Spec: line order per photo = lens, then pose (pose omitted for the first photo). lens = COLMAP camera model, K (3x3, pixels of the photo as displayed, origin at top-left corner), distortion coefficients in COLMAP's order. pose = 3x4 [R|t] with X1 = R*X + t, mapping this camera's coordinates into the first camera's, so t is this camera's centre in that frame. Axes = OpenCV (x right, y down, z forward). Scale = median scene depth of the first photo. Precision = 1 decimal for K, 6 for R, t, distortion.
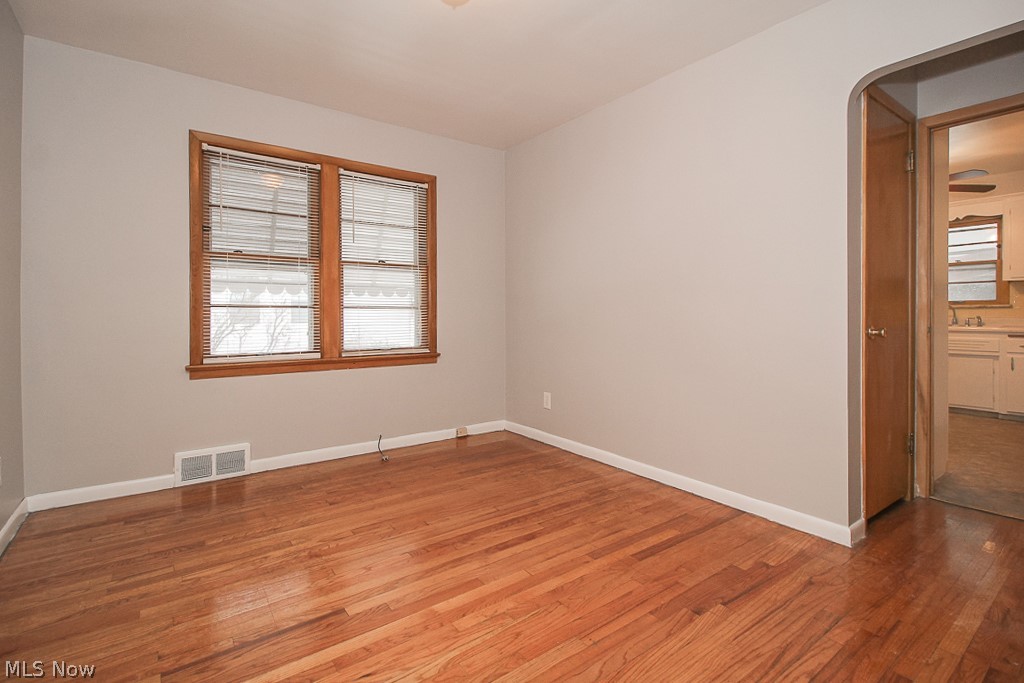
lens RADIAL K [[489.1, 0, 504.8], [0, 489.1, 320.1], [0, 0, 1]] dist [0.011588, -0.007071]
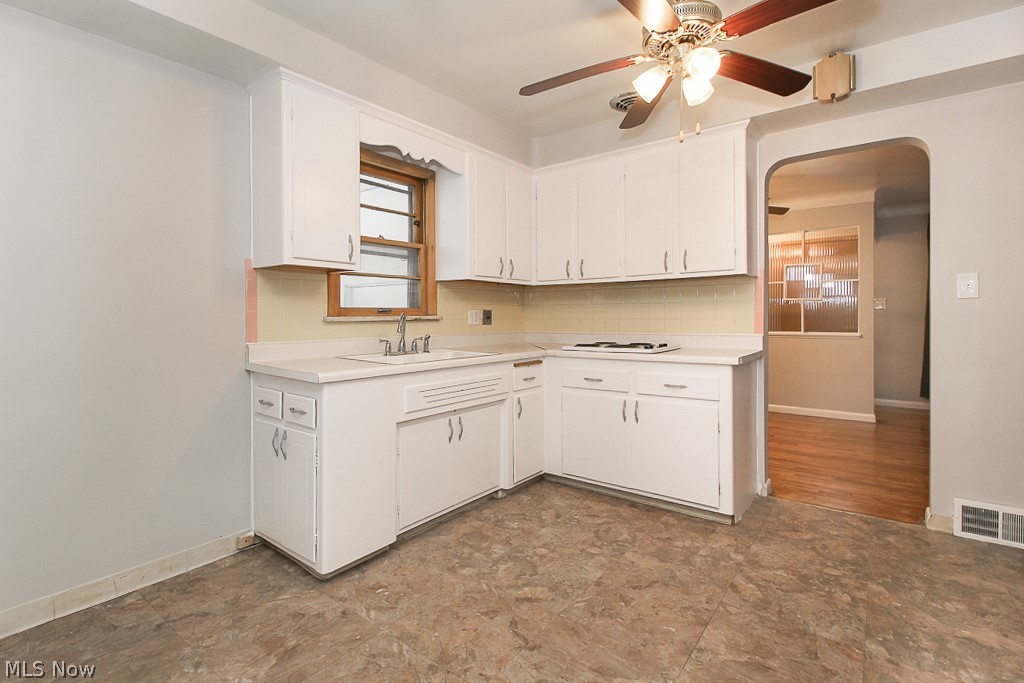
lens RADIAL K [[489.1, 0, 526.1], [0, 489.1, 315.6], [0, 0, 1]] dist [0.011588, -0.007071]
pose [[-0.303241, 0.006264, 0.952893, 0.365923], [0.015809, 0.999874, -0.001542, -0.028495], [-0.952783, 0.014597, -0.303302, 1.063198]]
